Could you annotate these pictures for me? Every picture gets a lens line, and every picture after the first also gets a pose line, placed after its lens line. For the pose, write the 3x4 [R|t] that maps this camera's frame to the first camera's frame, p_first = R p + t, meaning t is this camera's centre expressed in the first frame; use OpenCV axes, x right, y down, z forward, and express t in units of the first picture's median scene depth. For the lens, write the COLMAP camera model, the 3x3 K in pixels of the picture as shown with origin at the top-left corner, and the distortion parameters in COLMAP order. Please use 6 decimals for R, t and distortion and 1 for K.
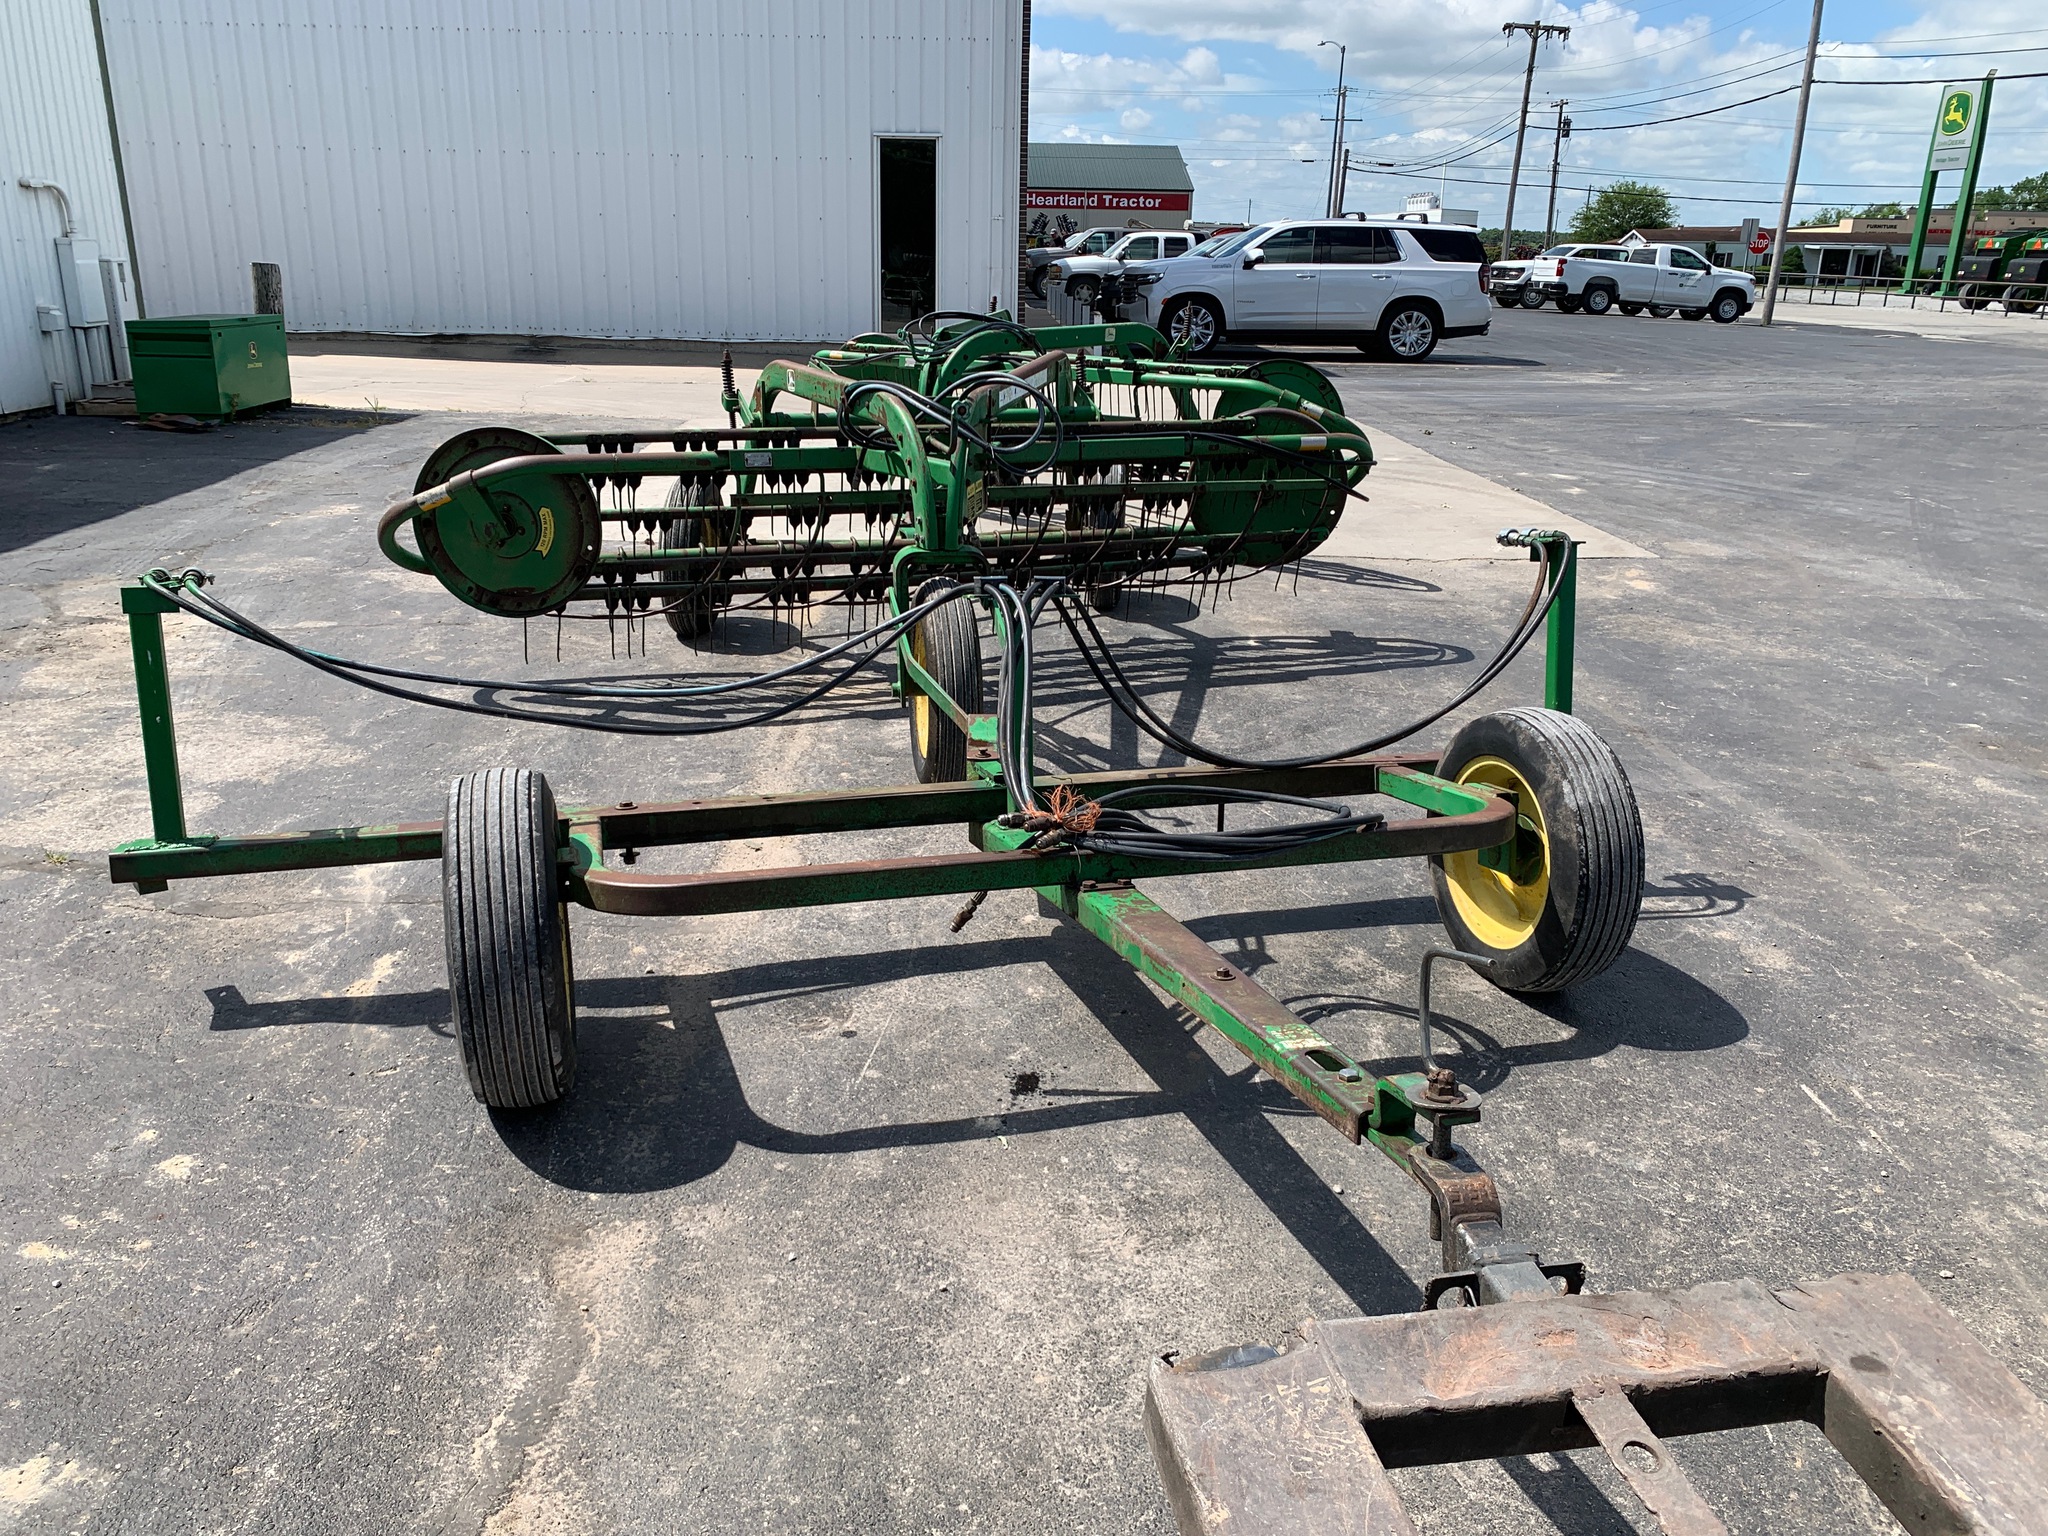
lens RADIAL K [[1569.1, 0, 1023.5], [0, 1569.1, 777.1], [0, 0, 1]] dist [0.019765, -0.023642]
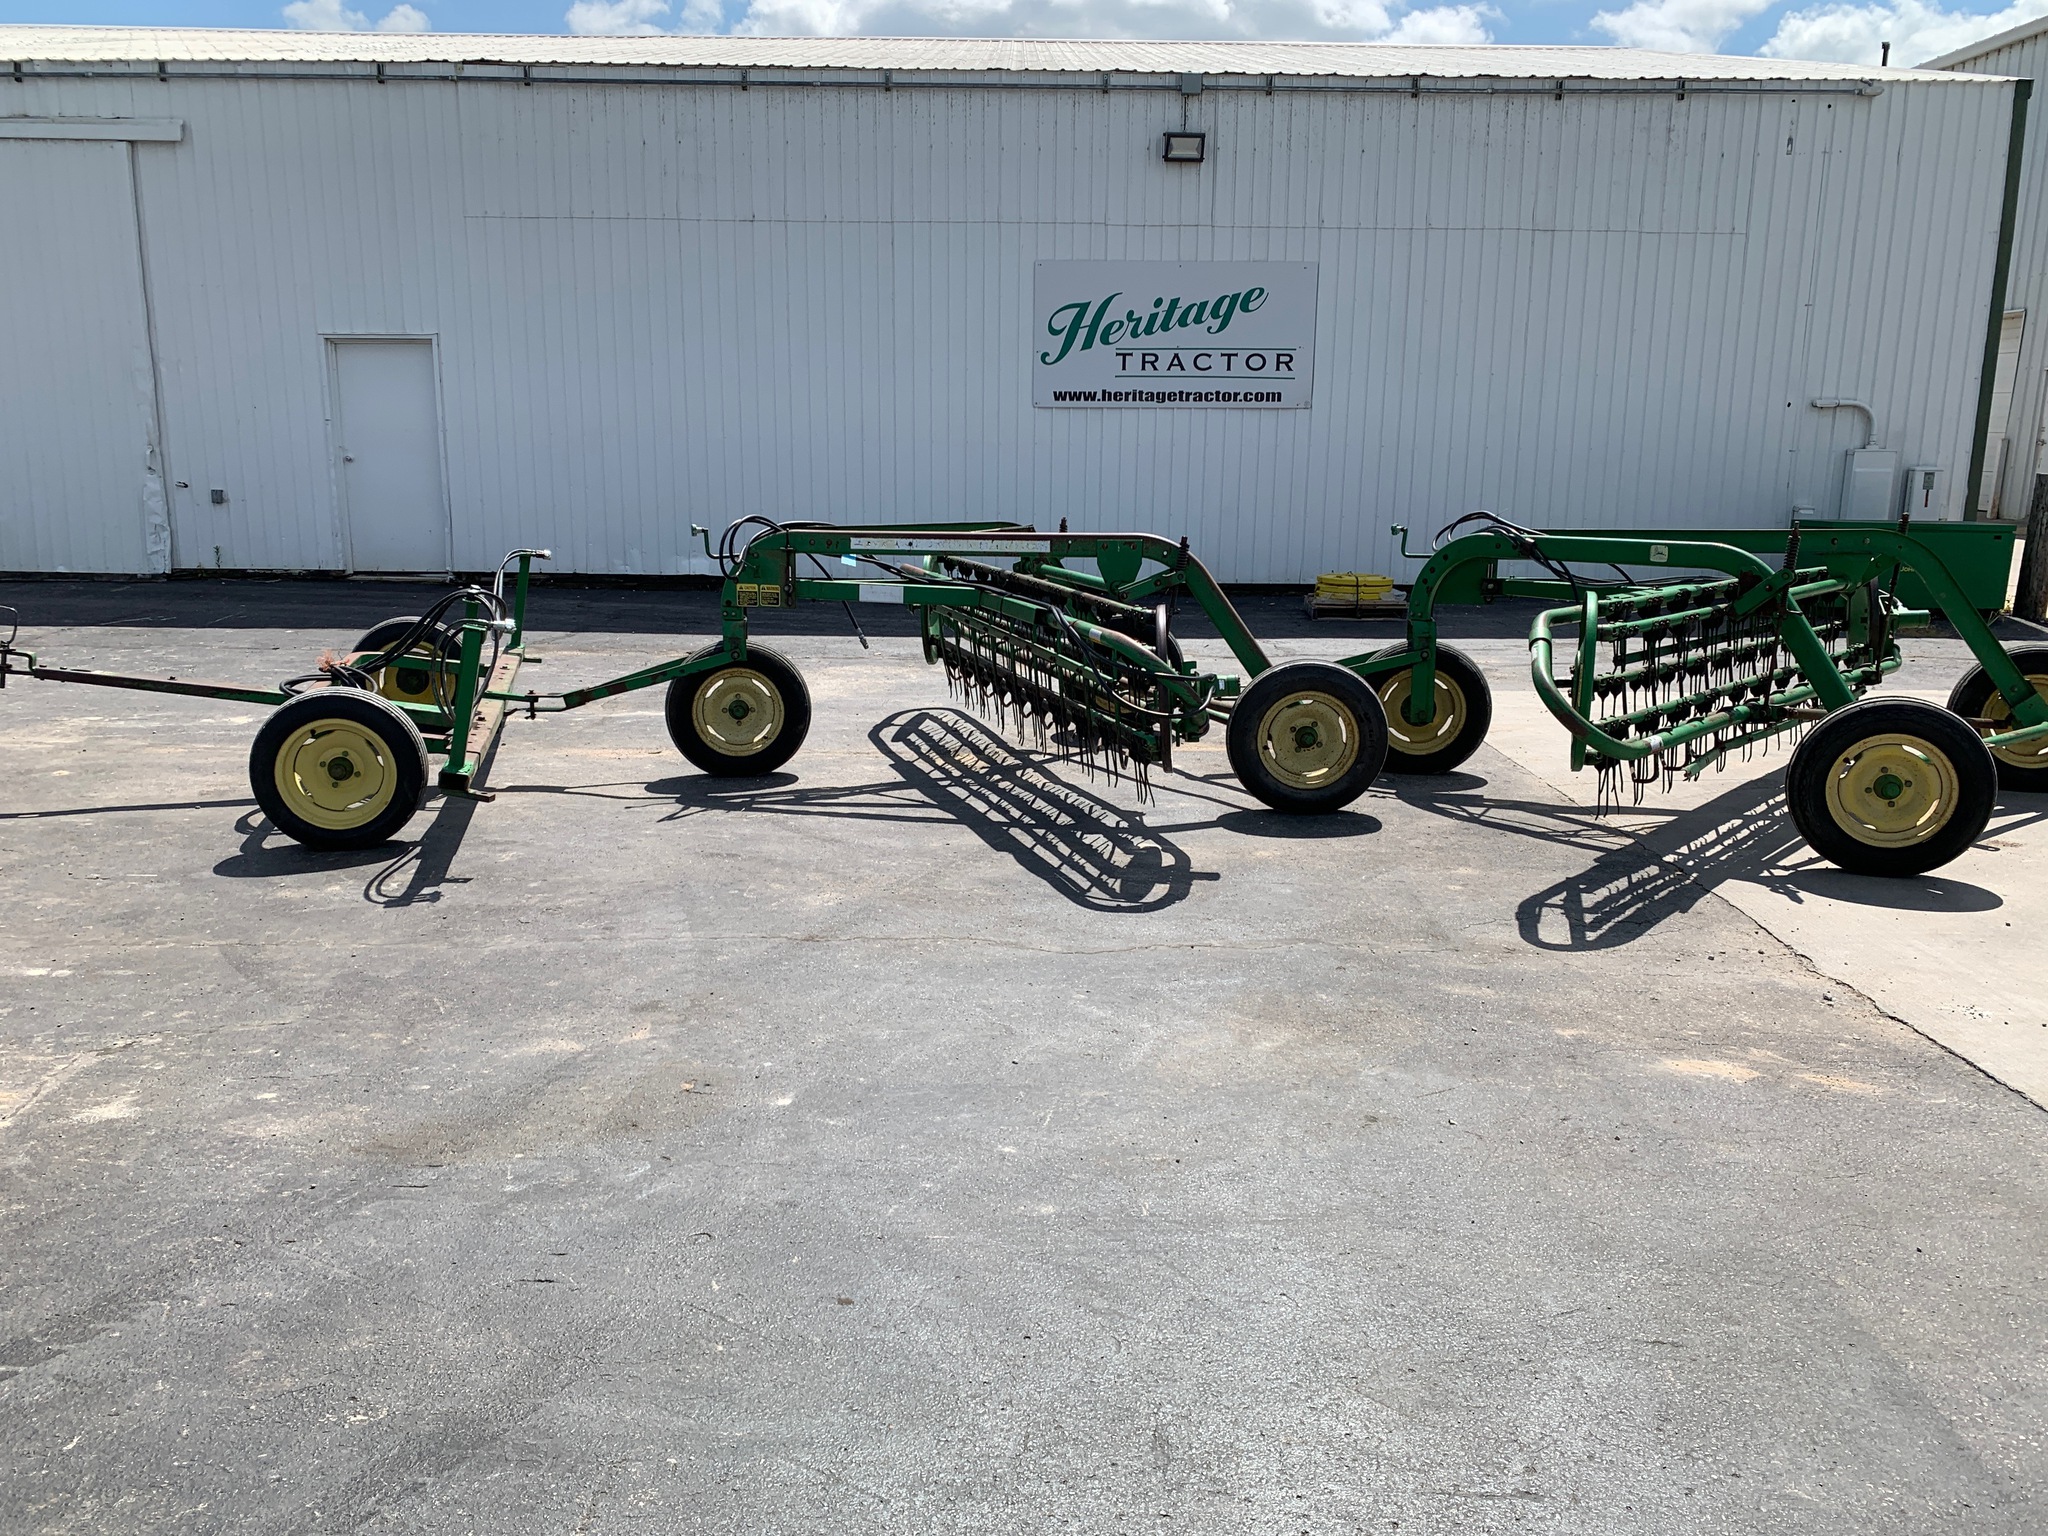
lens RADIAL K [[1569.1, 0, 1017.3], [0, 1569.1, 780.1], [0, 0, 1]] dist [0.019765, -0.023642]
pose [[-0.029809, 0.200846, -0.979169, 0.922728], [-0.329153, 0.922995, 0.199344, -0.246304], [0.943806, 0.328238, 0.038595, 0.761609]]
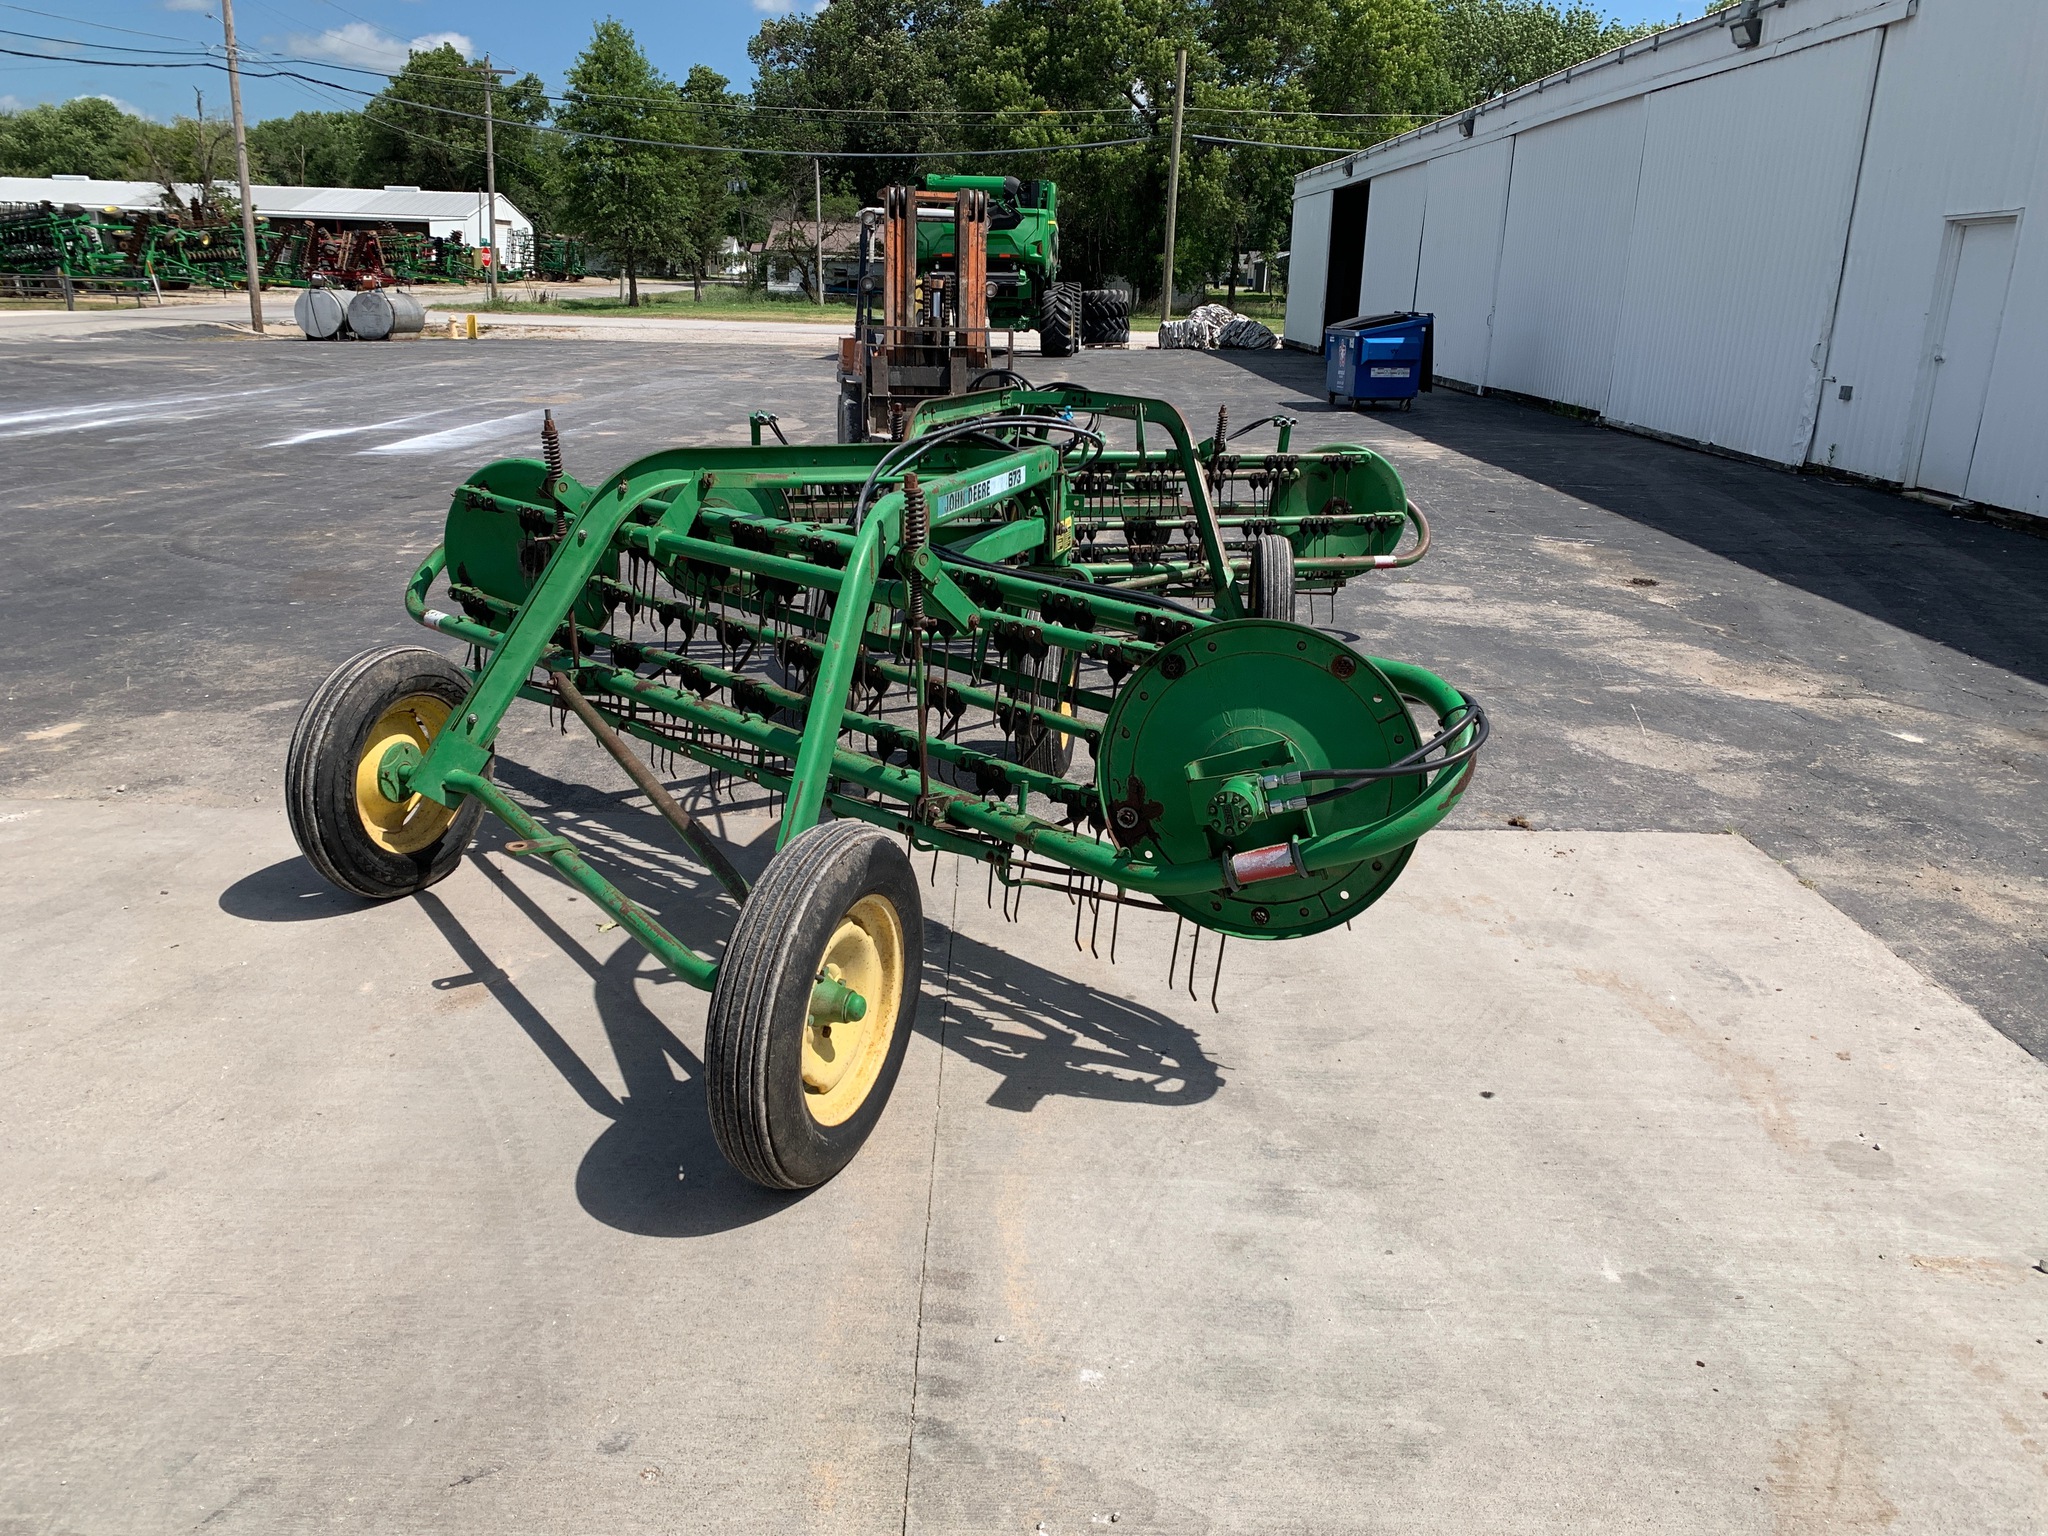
lens RADIAL K [[1569.1, 0, 1002.6], [0, 1569.1, 765.3], [0, 0, 1]] dist [0.019765, -0.023642]
pose [[-0.997458, -0.059005, 0.039949, -0.073993], [-0.024710, 0.812268, 0.582760, -0.561932], [-0.066835, 0.580292, -0.811662, 1.628579]]
